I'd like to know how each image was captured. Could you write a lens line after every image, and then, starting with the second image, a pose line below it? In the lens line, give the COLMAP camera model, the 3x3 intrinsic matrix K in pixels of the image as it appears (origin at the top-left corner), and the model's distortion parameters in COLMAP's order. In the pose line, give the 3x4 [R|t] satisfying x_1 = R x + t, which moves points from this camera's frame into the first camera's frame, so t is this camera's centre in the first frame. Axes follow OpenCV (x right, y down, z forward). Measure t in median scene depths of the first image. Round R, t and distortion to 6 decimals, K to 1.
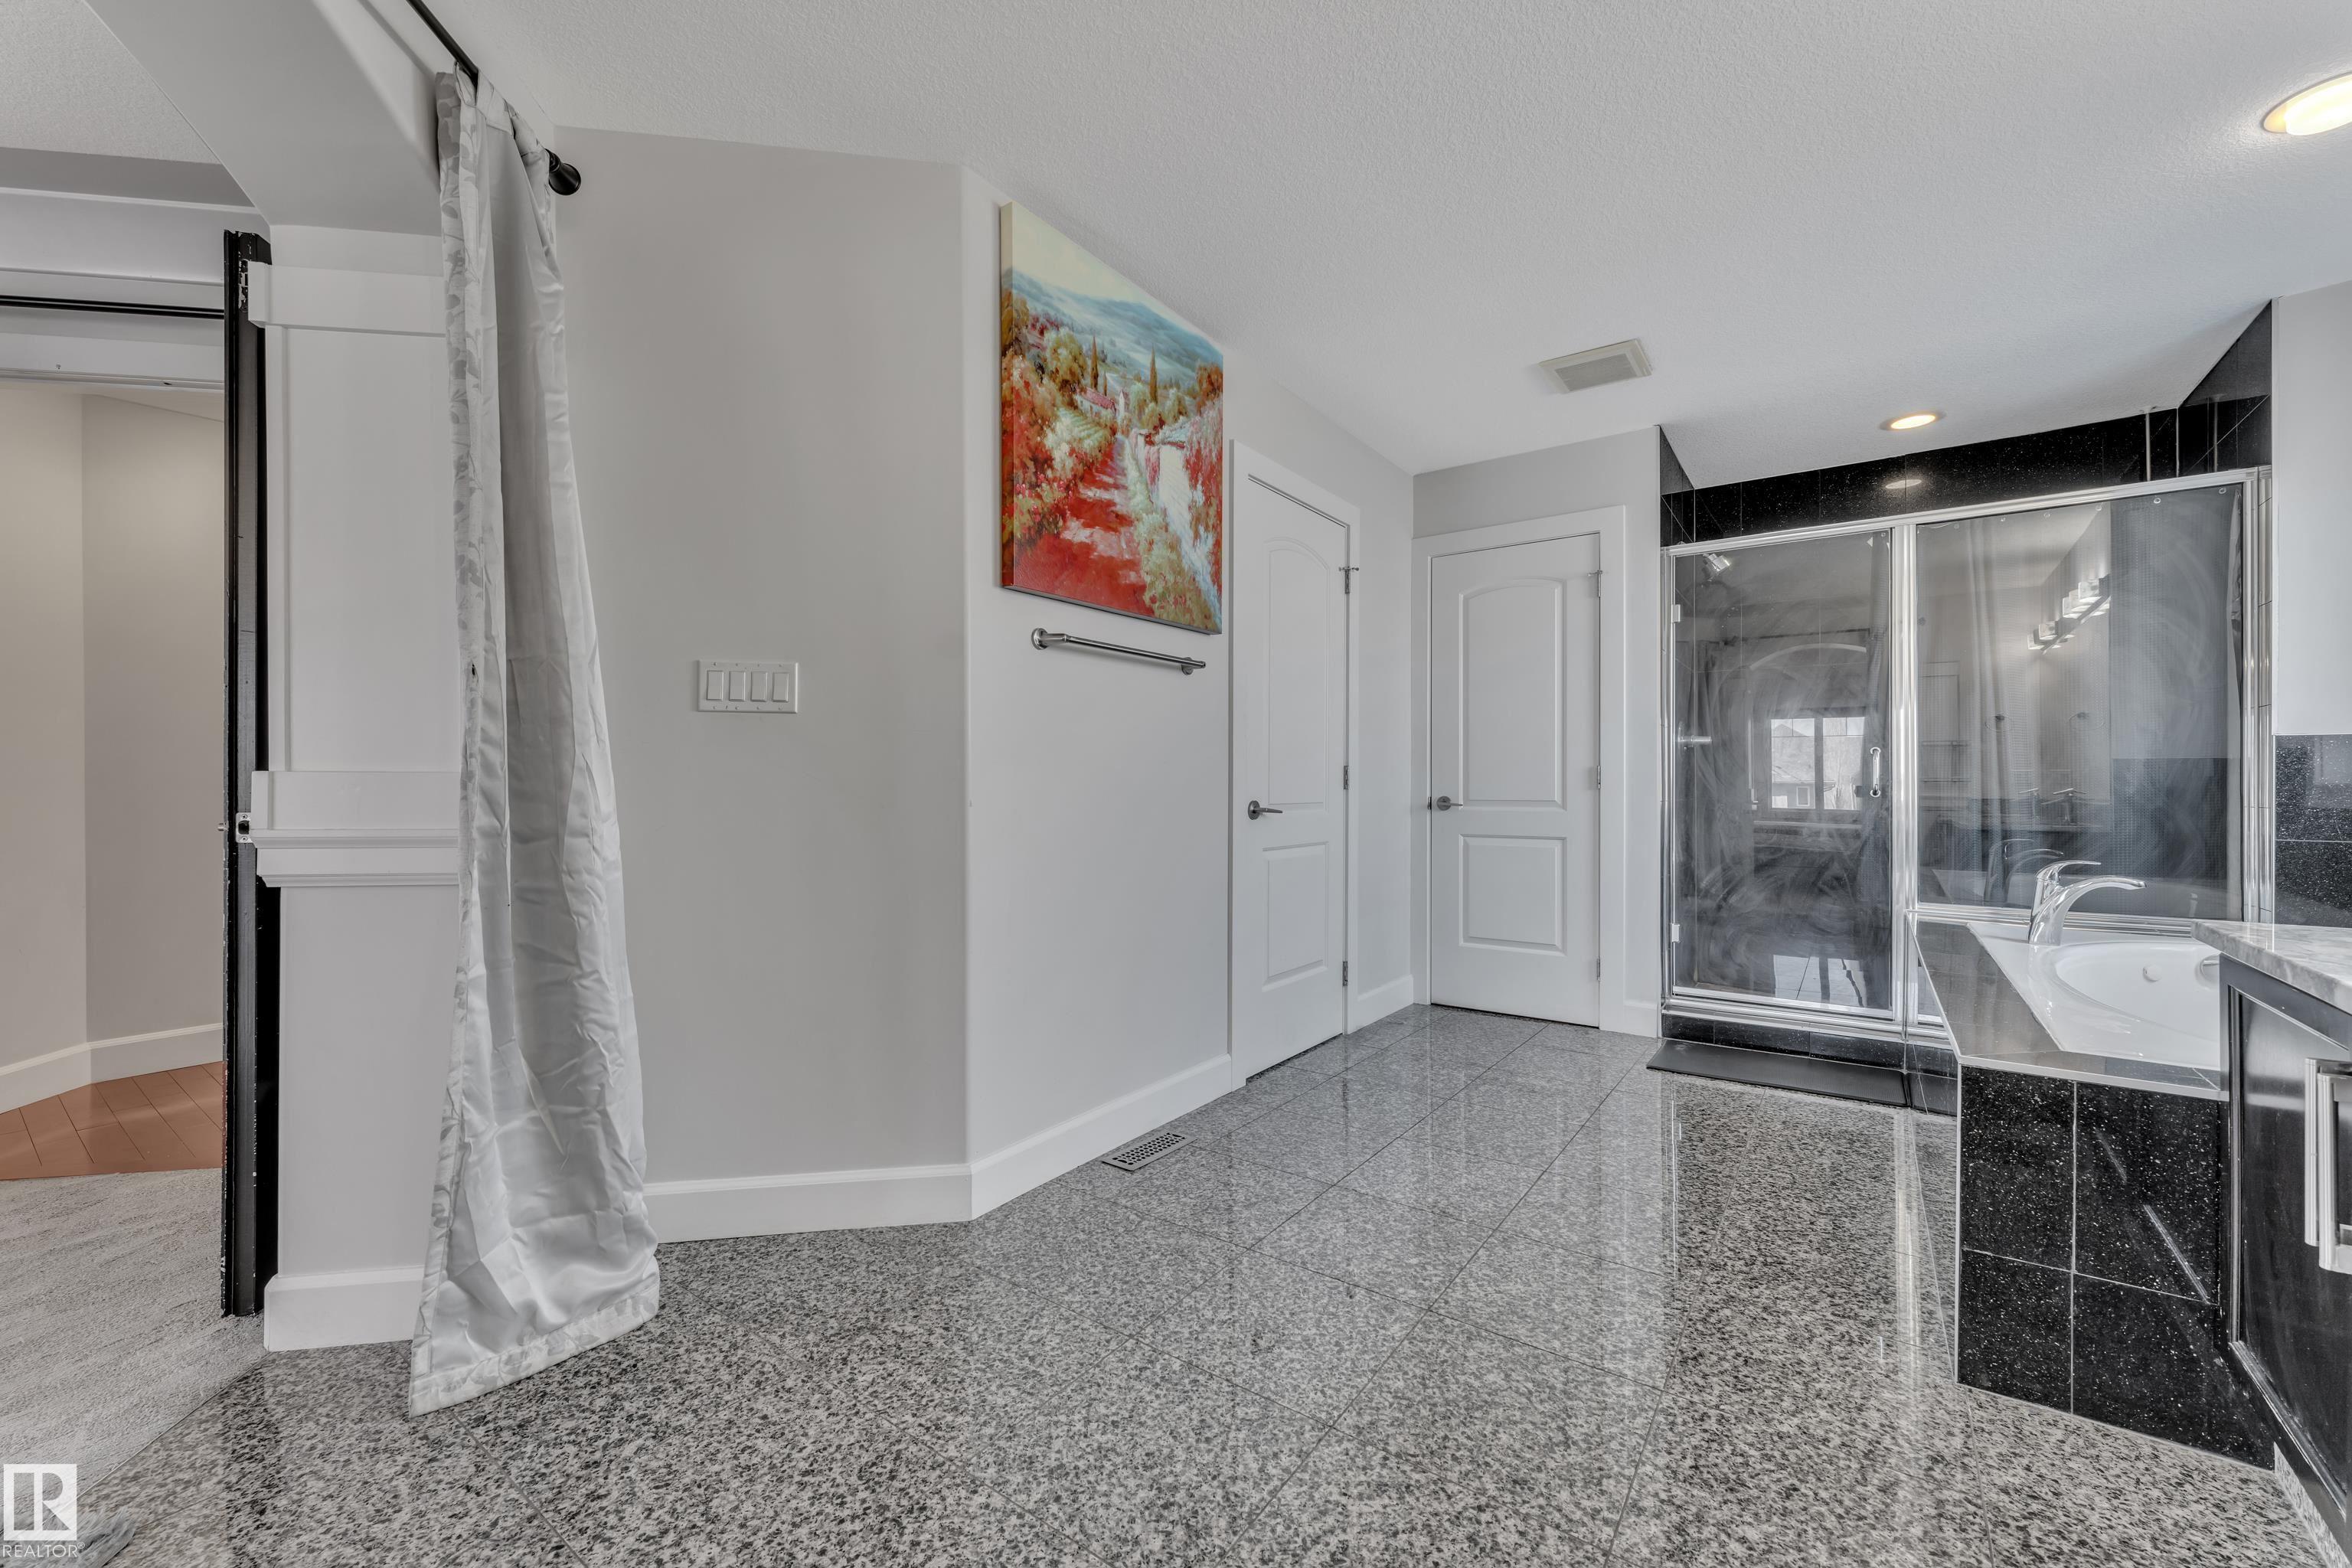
lens RADIAL K [[941.0, 0, 1173.5], [0, 941.0, 784.6], [0, 0, 1]] dist [0.001787, 0.000544]
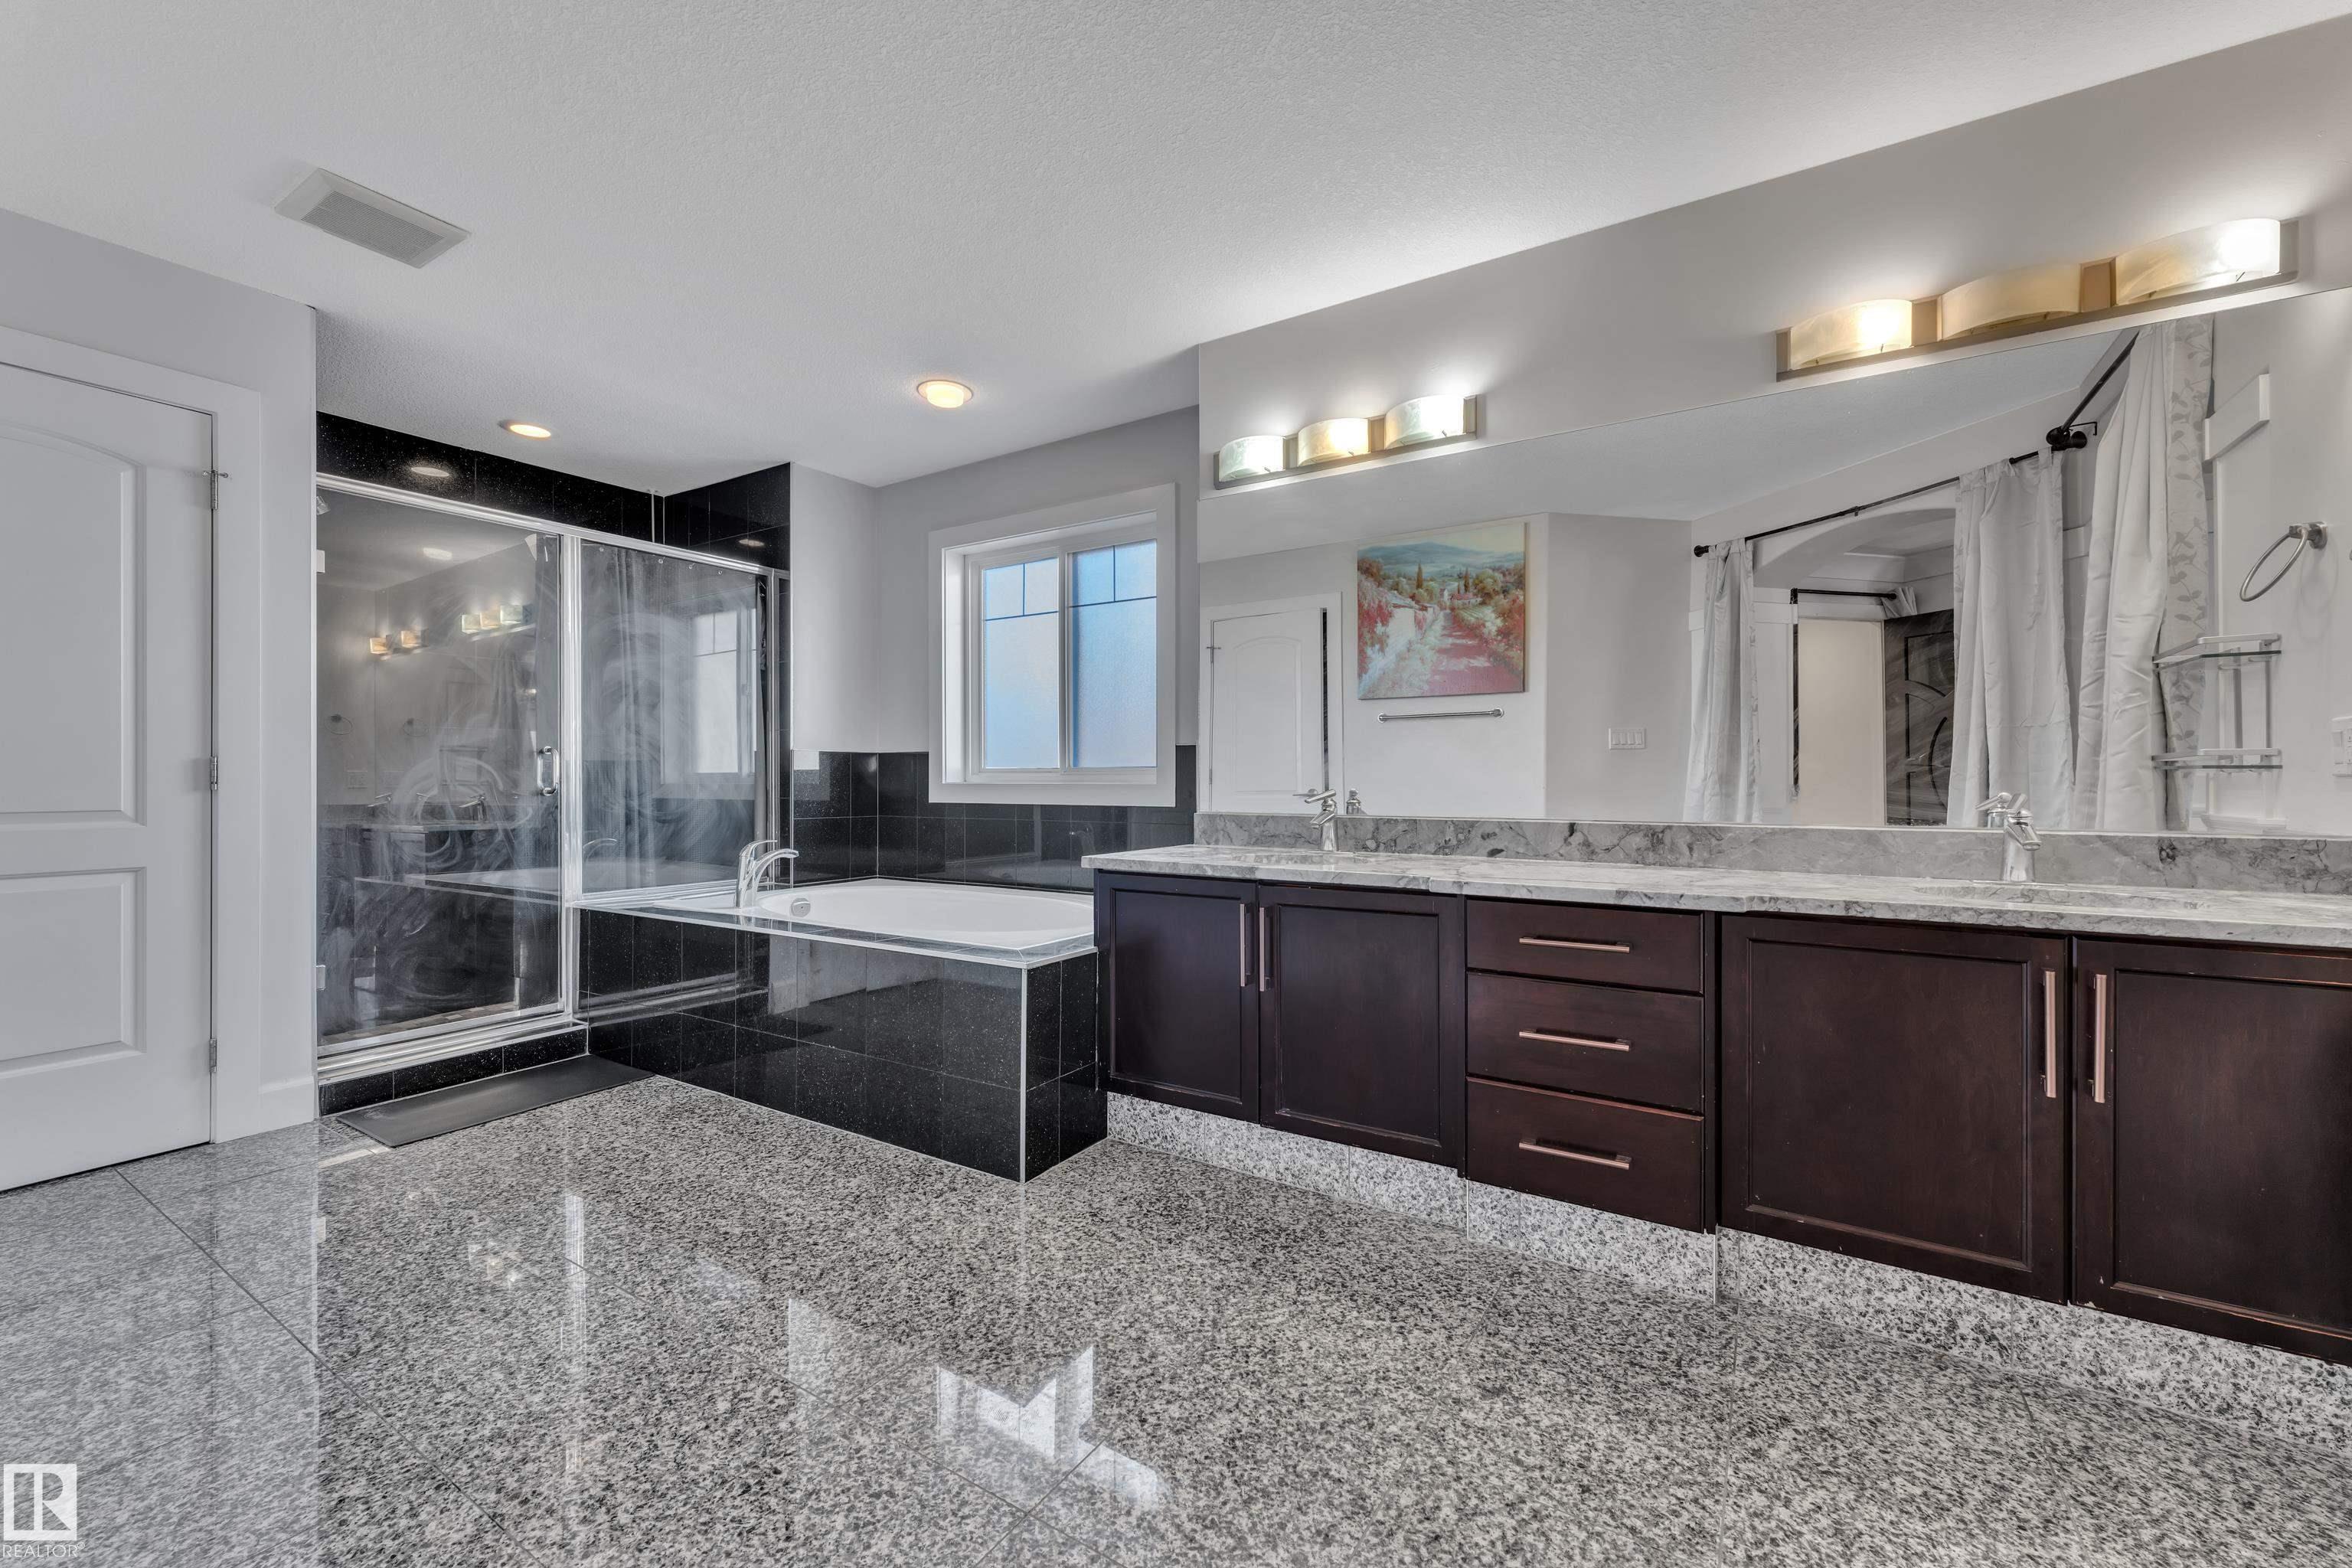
lens RADIAL K [[941.0, 0, 1173.5], [0, 941.0, 784.6], [0, 0, 1]] dist [0.001787, 0.000544]
pose [[-0.065200, -0.003506, 0.997866, -0.324500], [0.001027, 0.999993, 0.003580, -0.002033], [-0.997872, 0.001258, -0.065196, 0.414941]]
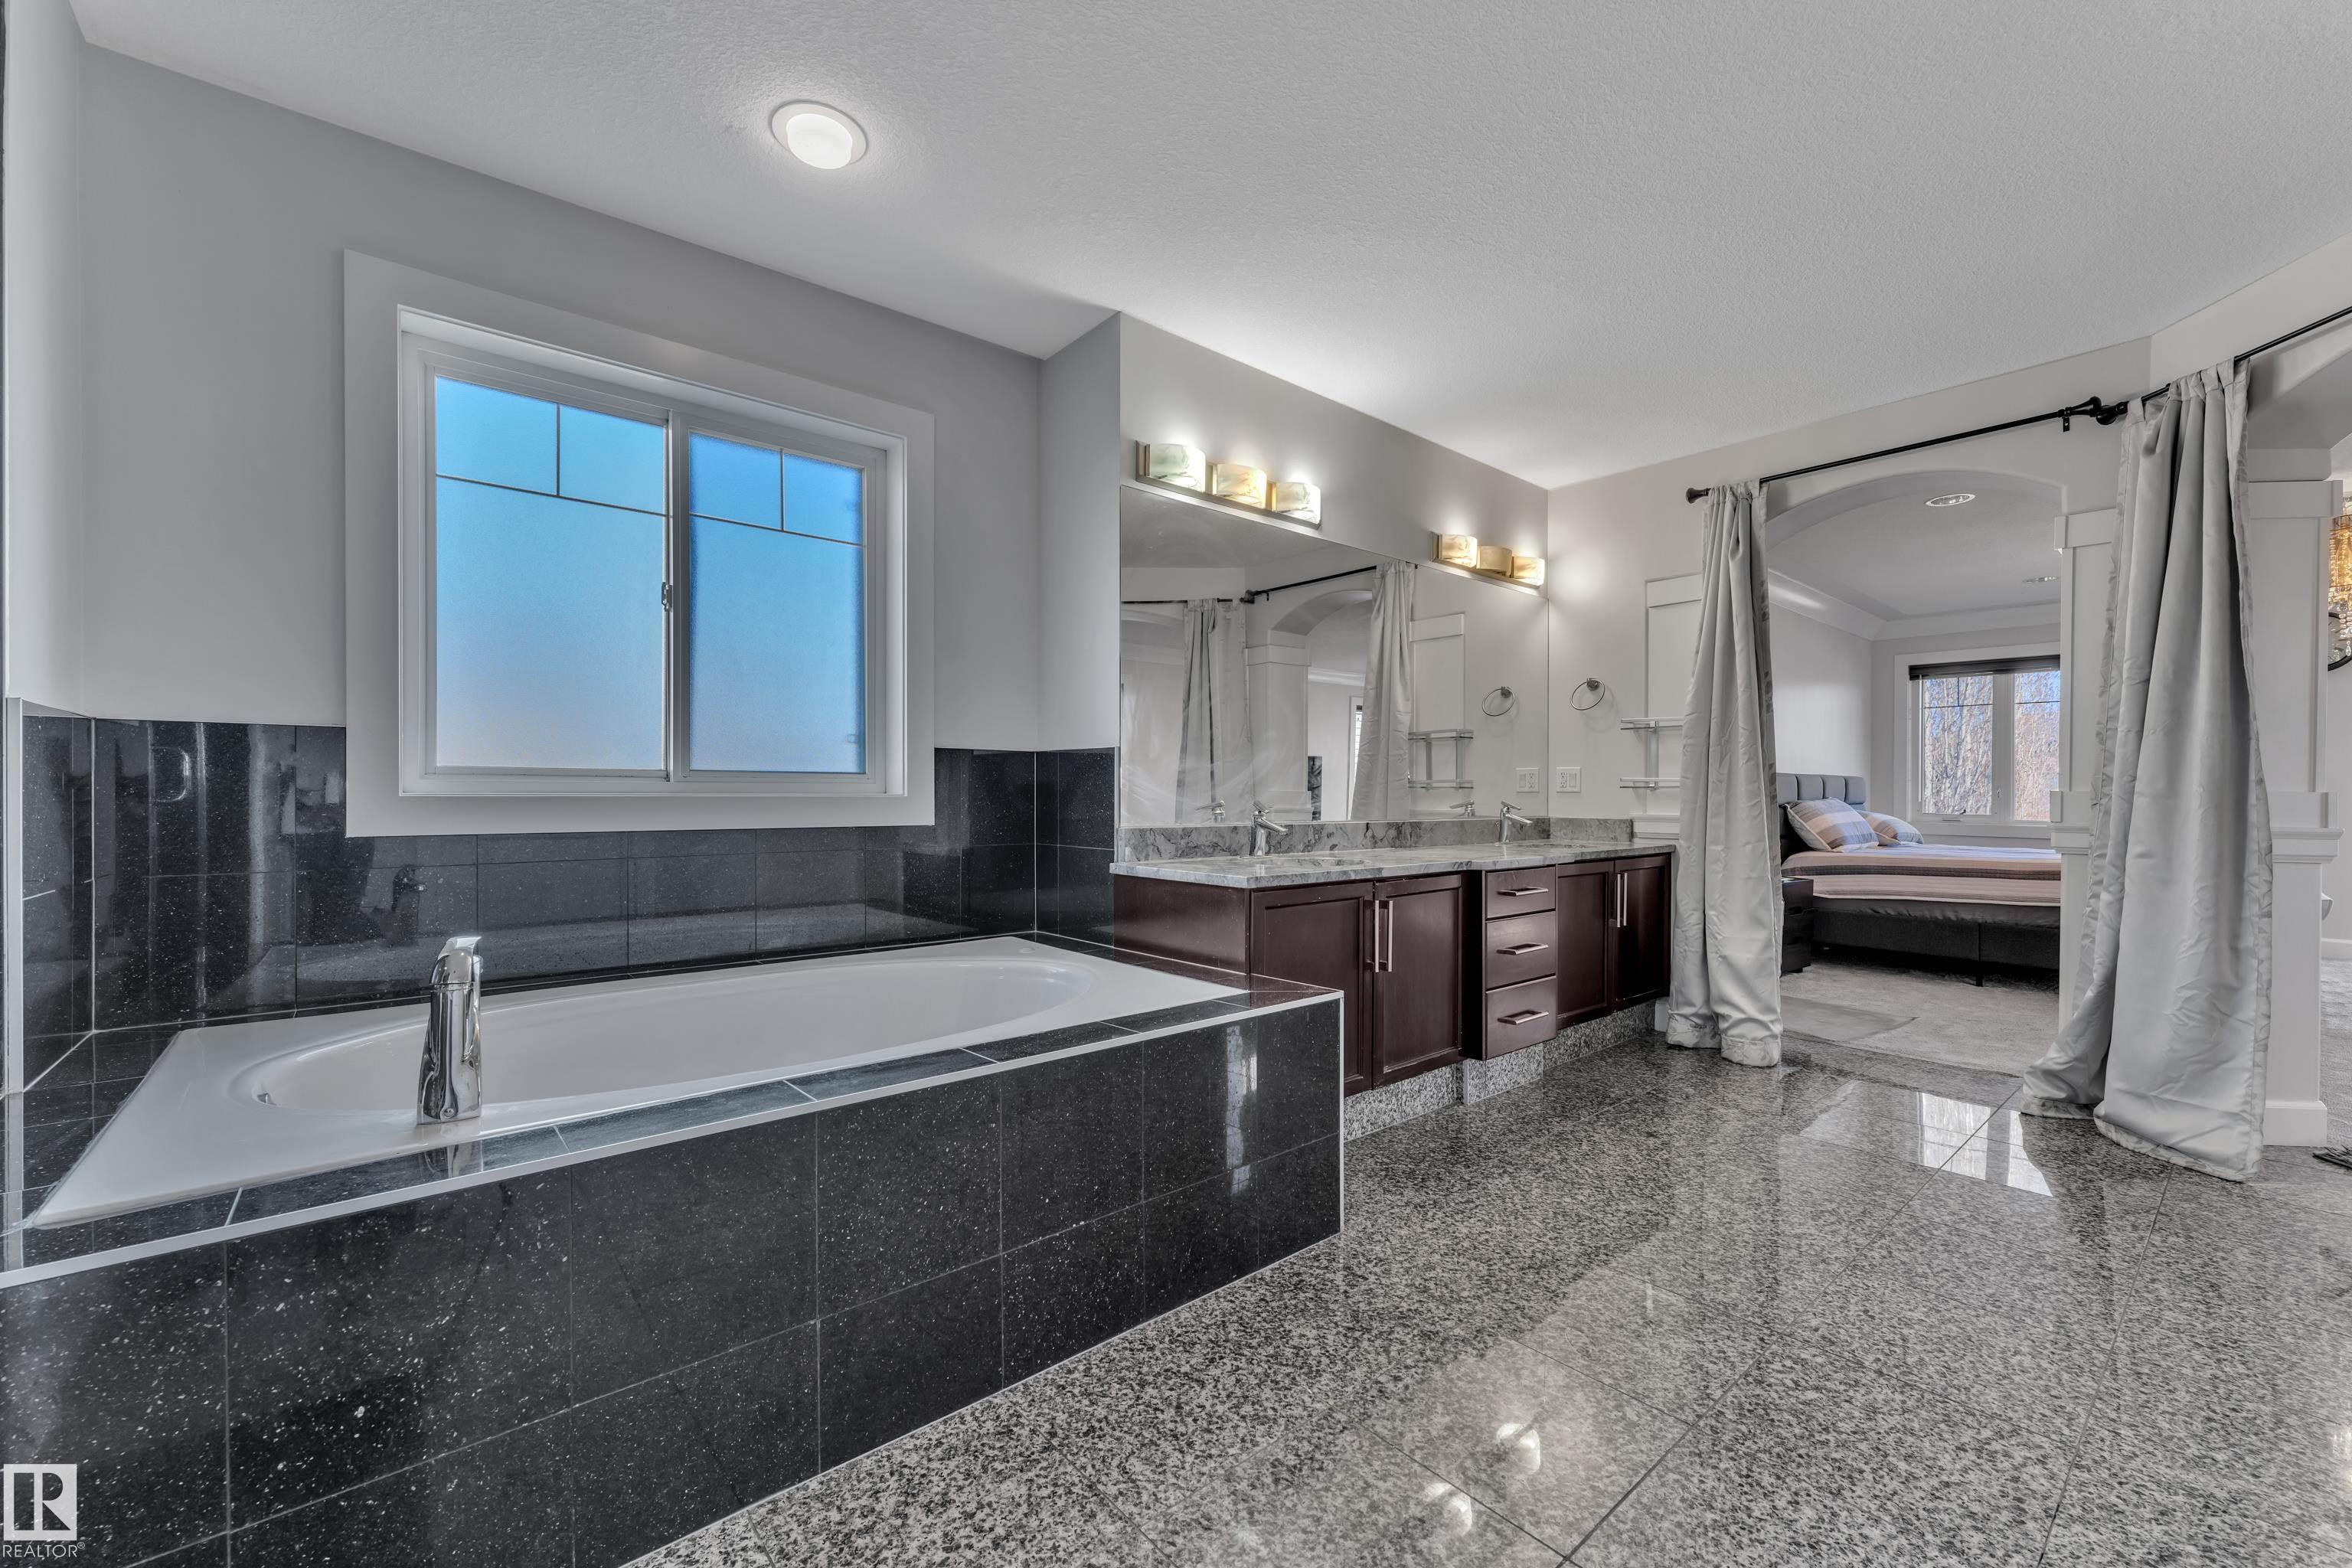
lens RADIAL K [[943.6, 0, 1175.1], [0, 943.6, 807.0], [0, 0, 1]] dist [0.001914, -0.000245]
pose [[-0.972329, -0.005271, 0.233557, 0.361935], [-0.001994, 0.999896, 0.014266, -0.001805], [-0.233608, 0.013406, -0.972238, 1.153314]]
